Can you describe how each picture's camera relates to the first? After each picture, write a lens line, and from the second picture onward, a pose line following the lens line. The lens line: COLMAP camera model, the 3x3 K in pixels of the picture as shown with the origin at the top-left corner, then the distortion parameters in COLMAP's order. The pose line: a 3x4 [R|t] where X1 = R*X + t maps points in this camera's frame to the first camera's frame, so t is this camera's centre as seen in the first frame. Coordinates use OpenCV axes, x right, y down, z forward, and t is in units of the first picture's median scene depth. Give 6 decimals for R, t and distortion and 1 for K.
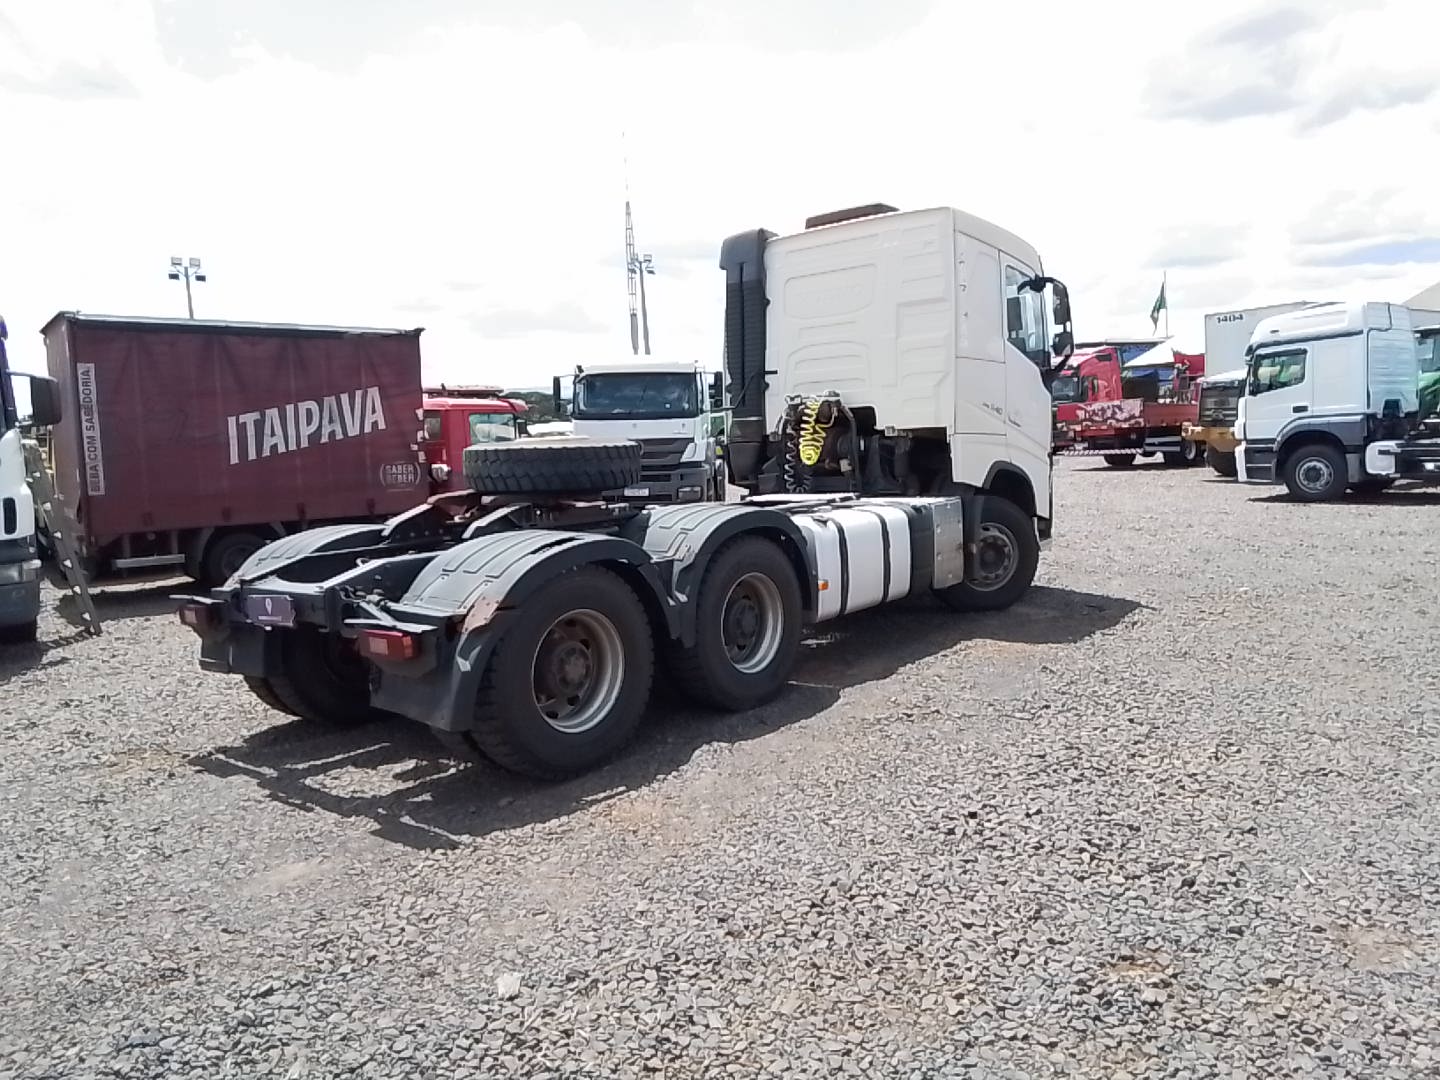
lens RADIAL K [[1002.5, 0, 718.3], [0, 1002.5, 533.5], [0, 0, 1]] dist [0.109391, -0.108802]
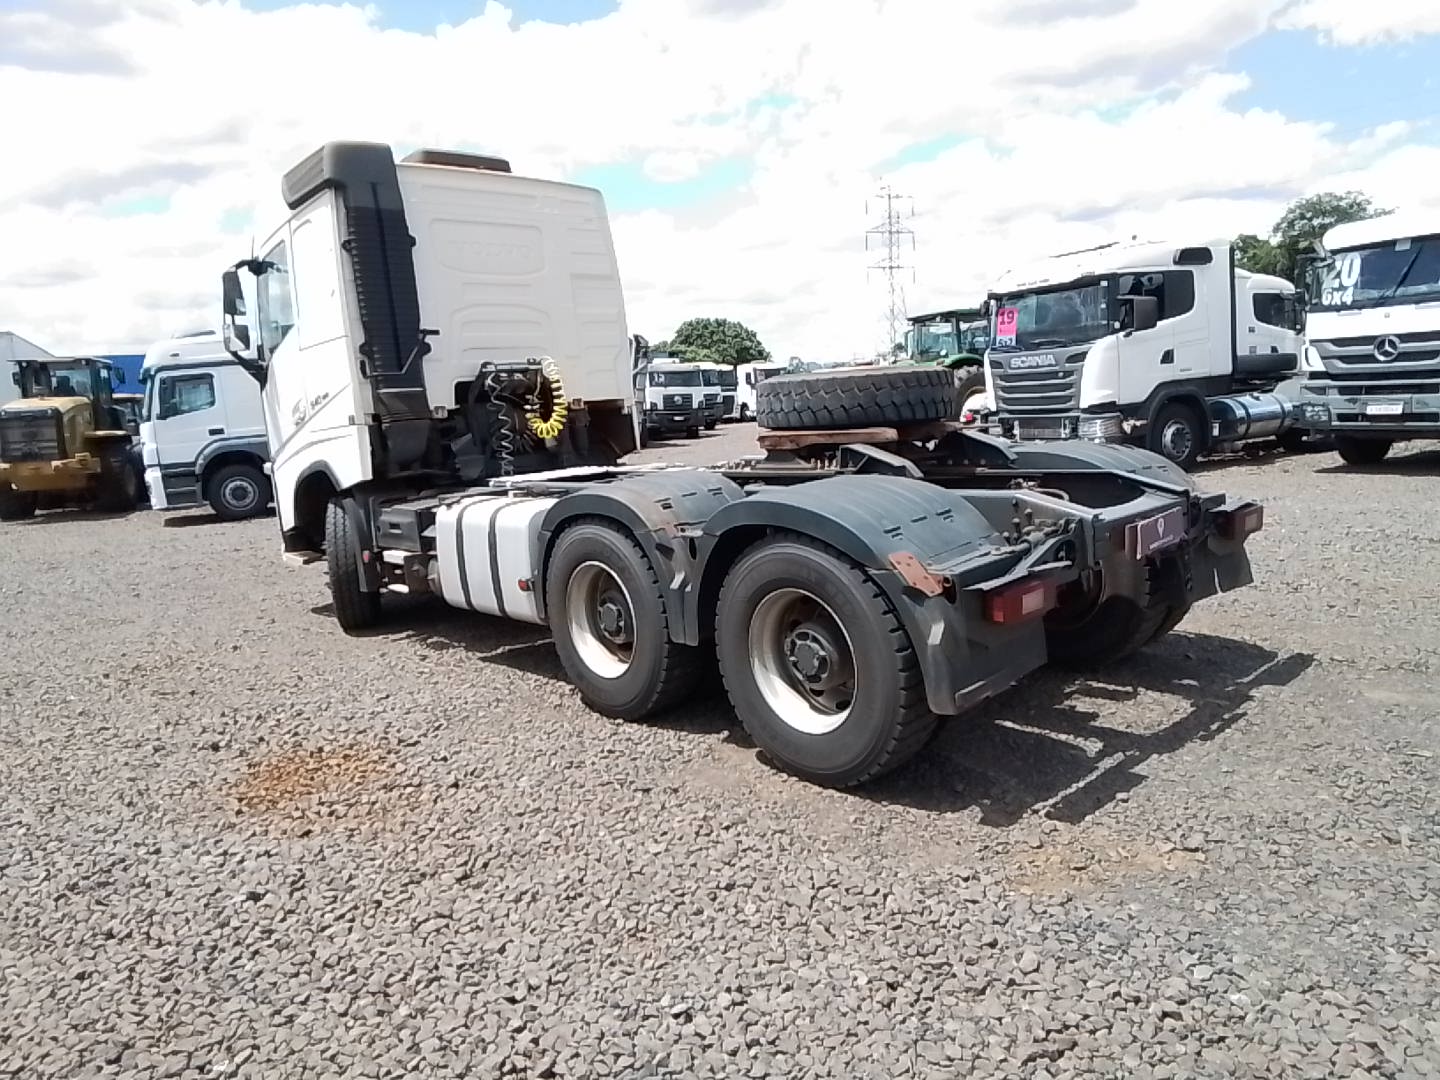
lens RADIAL K [[1002.5, 0, 718.3], [0, 1002.5, 533.5], [0, 0, 1]] dist [0.109391, -0.108802]
pose [[0.120112, -0.095416, 0.988165, -0.728080], [0.165028, 0.983441, 0.074900, -0.025633], [-0.978948, 0.154079, 0.133869, 0.692924]]
